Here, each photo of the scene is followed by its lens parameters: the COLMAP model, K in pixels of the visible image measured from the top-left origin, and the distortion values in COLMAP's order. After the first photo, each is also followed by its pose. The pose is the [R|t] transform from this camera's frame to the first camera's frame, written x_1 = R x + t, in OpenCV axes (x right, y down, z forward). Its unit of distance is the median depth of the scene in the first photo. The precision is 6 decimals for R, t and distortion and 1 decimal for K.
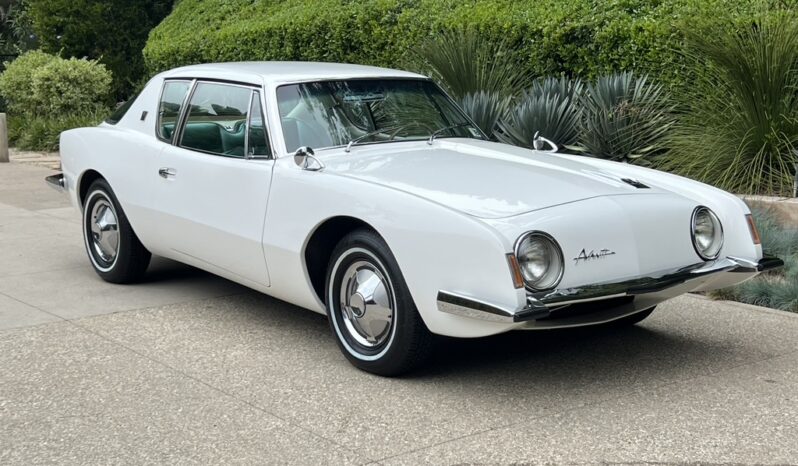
lens RADIAL K [[1203.1, 0, 392.9], [0, 1203.1, 229.9], [0, 0, 1]] dist [0.125228, 0.000000]
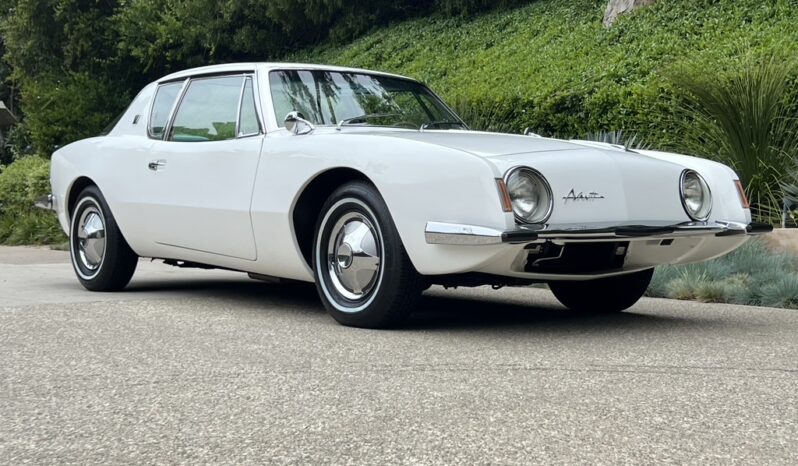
lens RADIAL K [[1203.1, 0, 405.0], [0, 1203.1, 233.1], [0, 0, 1]] dist [0.125228, 0.000000]
pose [[0.999770, 0.015636, 0.014690, 0.004388], [-0.013612, 0.991553, -0.128987, 0.143929], [-0.016583, 0.128757, 0.991537, 0.015151]]
